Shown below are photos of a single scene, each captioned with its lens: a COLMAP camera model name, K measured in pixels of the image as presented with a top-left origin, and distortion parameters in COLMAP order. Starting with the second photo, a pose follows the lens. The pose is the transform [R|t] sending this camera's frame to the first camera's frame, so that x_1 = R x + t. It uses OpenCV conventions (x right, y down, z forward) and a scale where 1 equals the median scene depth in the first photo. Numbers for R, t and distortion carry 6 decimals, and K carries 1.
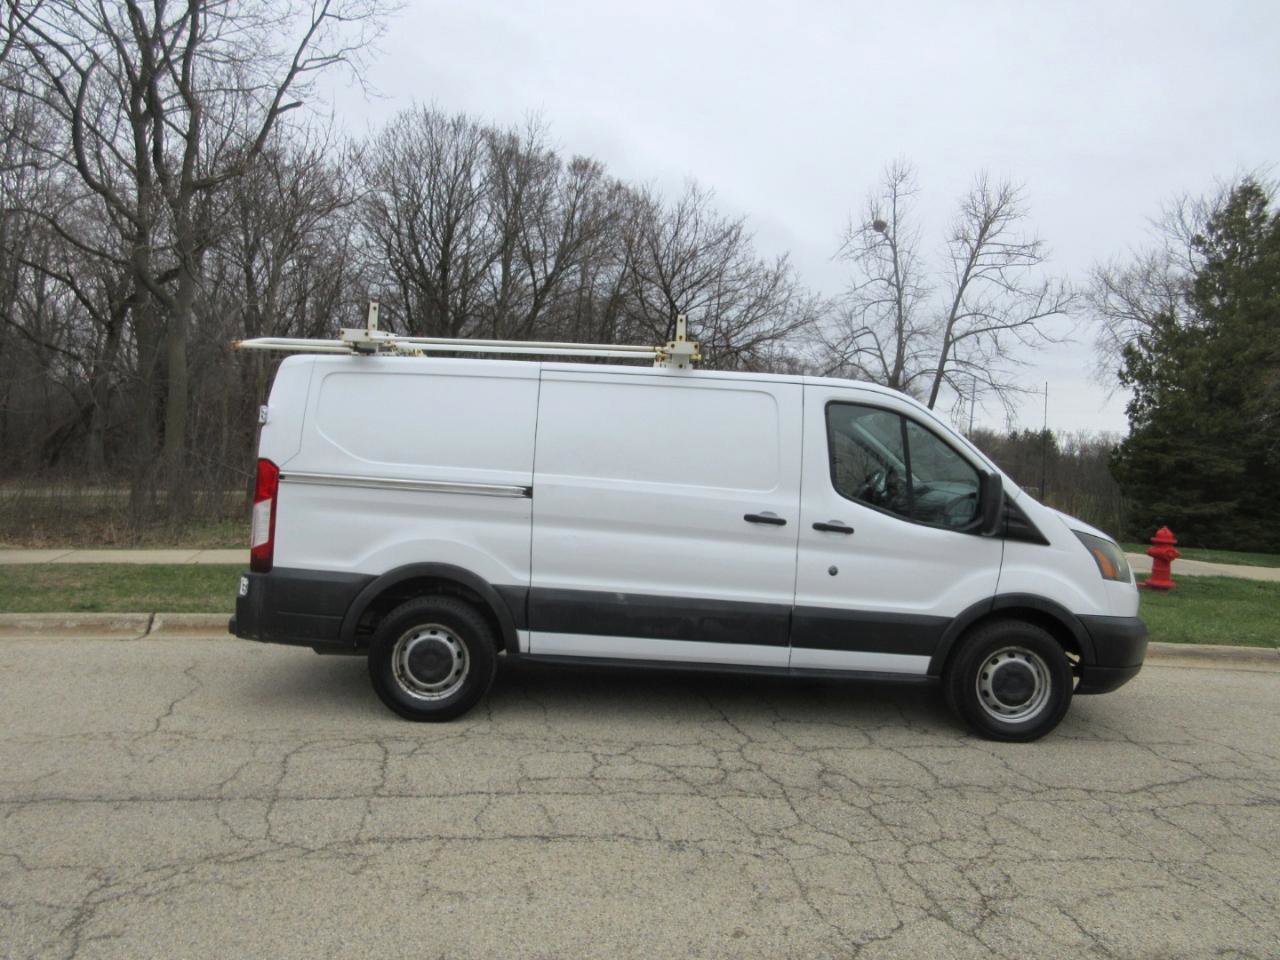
lens RADIAL K [[963.3, 0, 637.9], [0, 963.3, 473.1], [0, 0, 1]] dist [0.004674, 0.006169]
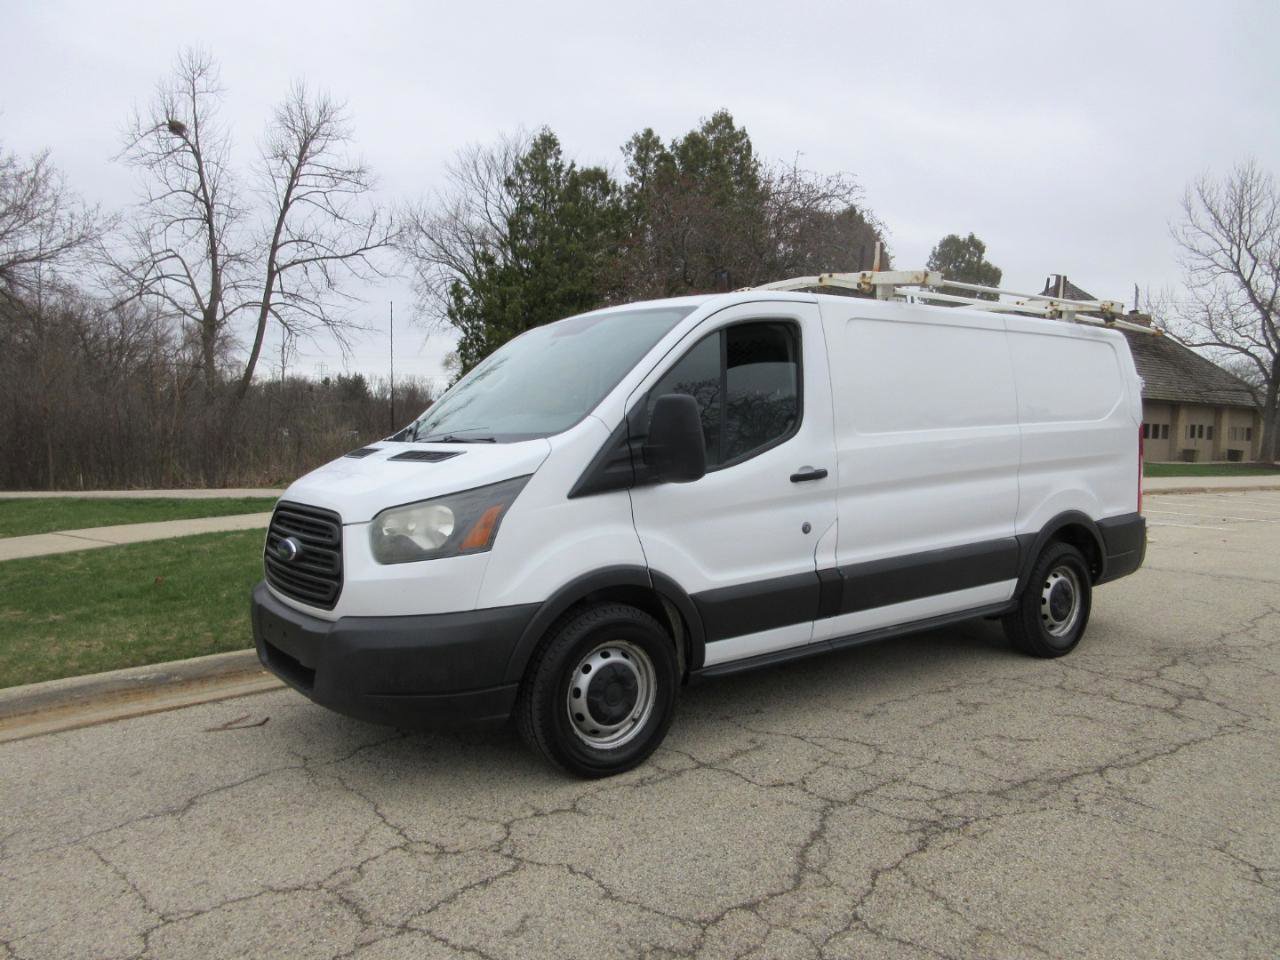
lens RADIAL K [[963.3, 0, 645.6], [0, 963.3, 471.5], [0, 0, 1]] dist [0.004674, 0.006169]
pose [[0.769743, -0.080952, 0.633200, 0.050933], [0.047537, 0.996441, 0.069603, 0.012833], [-0.636581, -0.023476, 0.770852, 0.504045]]
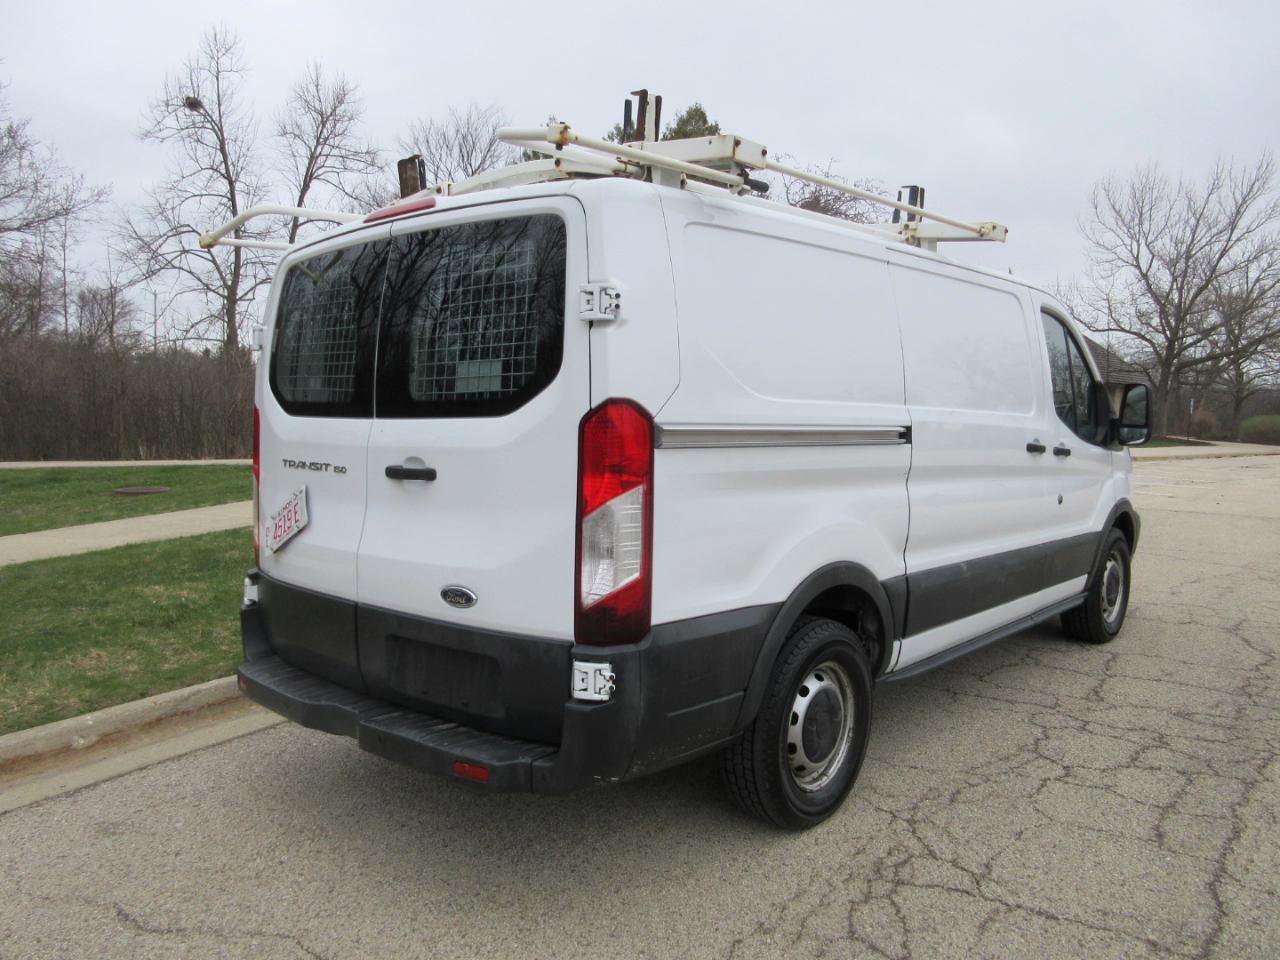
lens RADIAL K [[963.3, 0, 638.1], [0, 963.3, 475.7], [0, 0, 1]] dist [0.004674, 0.006169]
pose [[0.692220, -0.102275, 0.714403, -0.696075], [0.038583, 0.993736, 0.104880, -0.028148], [-0.720654, -0.045037, 0.691830, 0.654808]]
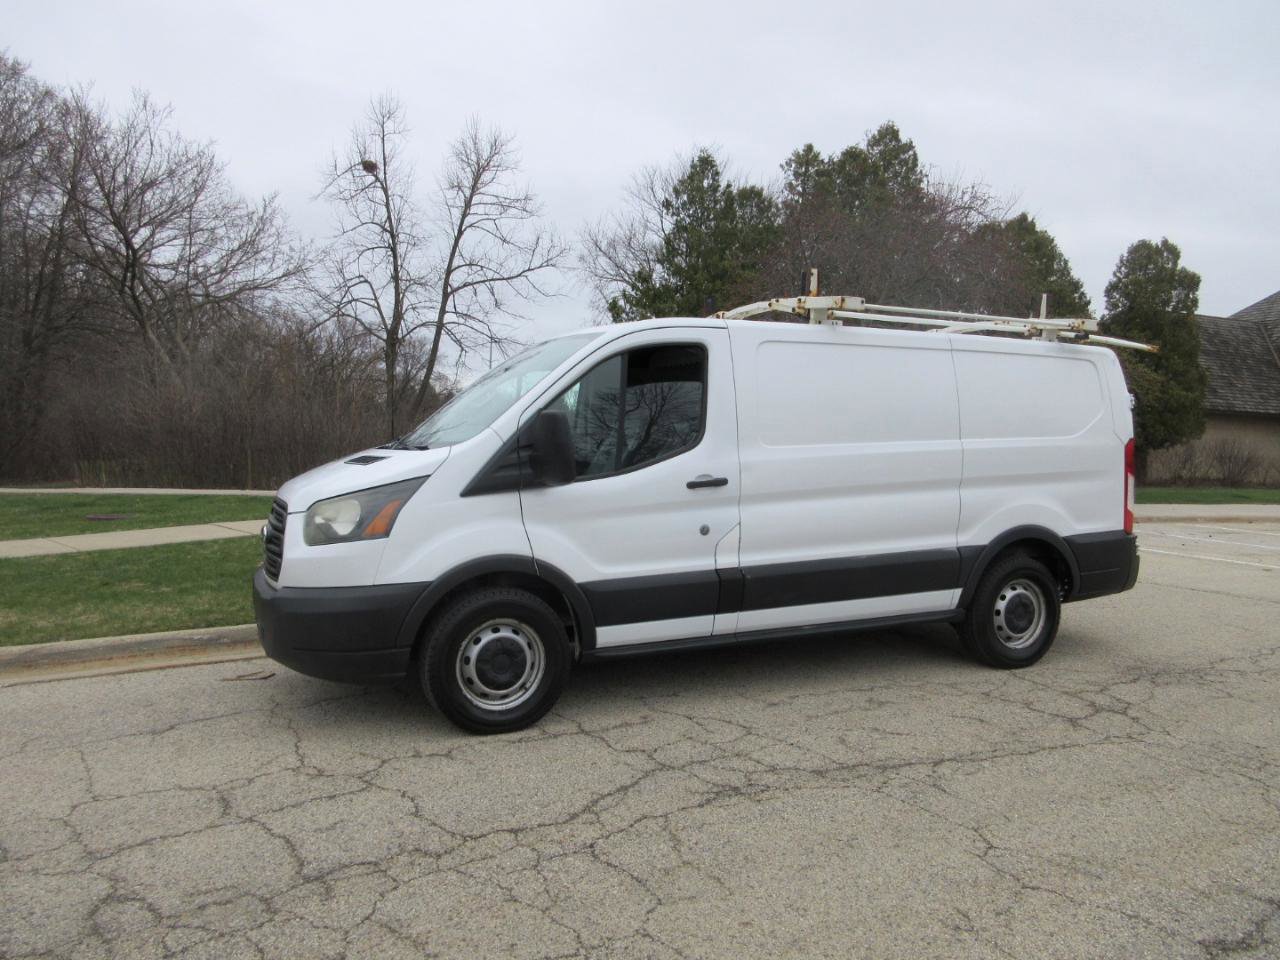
lens RADIAL K [[963.3, 0, 645.4], [0, 963.3, 468.9], [0, 0, 1]] dist [0.004674, 0.006169]
pose [[0.881973, -0.056611, 0.467887, 0.194688], [0.040136, 0.998175, 0.045115, 0.022270], [-0.469587, -0.021012, 0.882636, 0.270796]]
